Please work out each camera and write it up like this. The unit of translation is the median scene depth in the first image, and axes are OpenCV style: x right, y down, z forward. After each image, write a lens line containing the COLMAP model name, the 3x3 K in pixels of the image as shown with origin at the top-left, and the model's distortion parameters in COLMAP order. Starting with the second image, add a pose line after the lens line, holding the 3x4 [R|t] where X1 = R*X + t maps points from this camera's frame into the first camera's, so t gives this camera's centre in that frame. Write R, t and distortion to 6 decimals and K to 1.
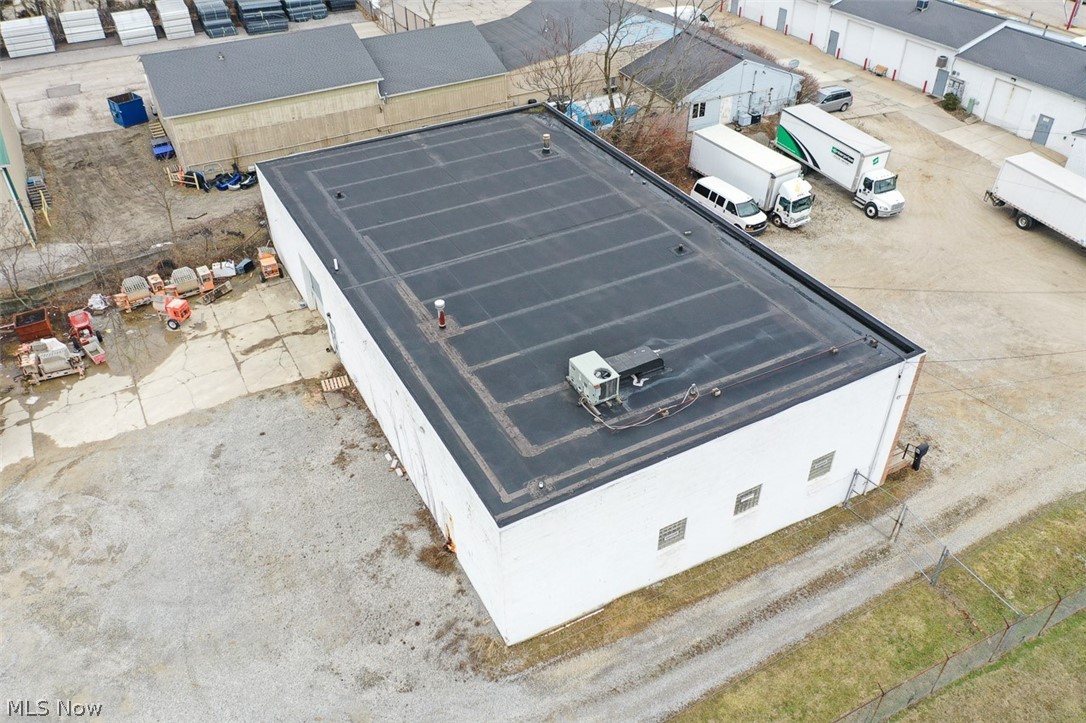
lens RADIAL K [[855.9, 0, 539.7], [0, 855.9, 360.6], [0, 0, 1]] dist [0.000952, -0.003533]
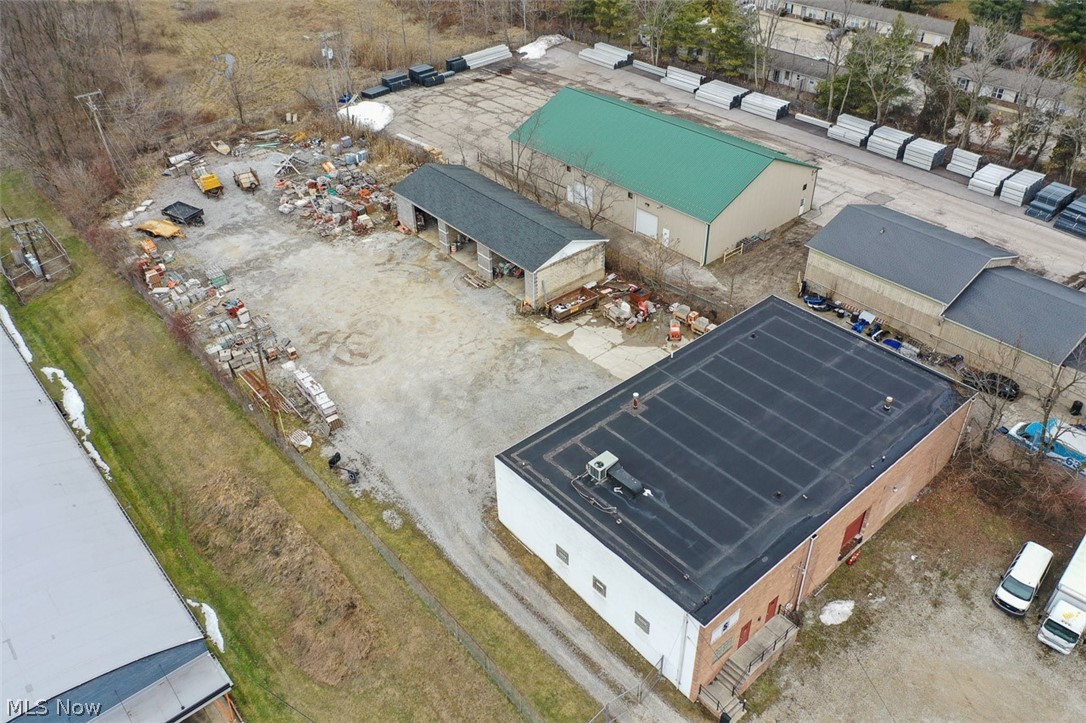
lens RADIAL K [[855.9, 0, 545.2], [0, 855.9, 359.7], [0, 0, 1]] dist [0.000952, -0.003533]
pose [[0.218532, 0.580252, -0.784571, 1.039365], [-0.579485, 0.724055, 0.374088, -0.587093], [0.785138, 0.372897, 0.494476, -0.055273]]
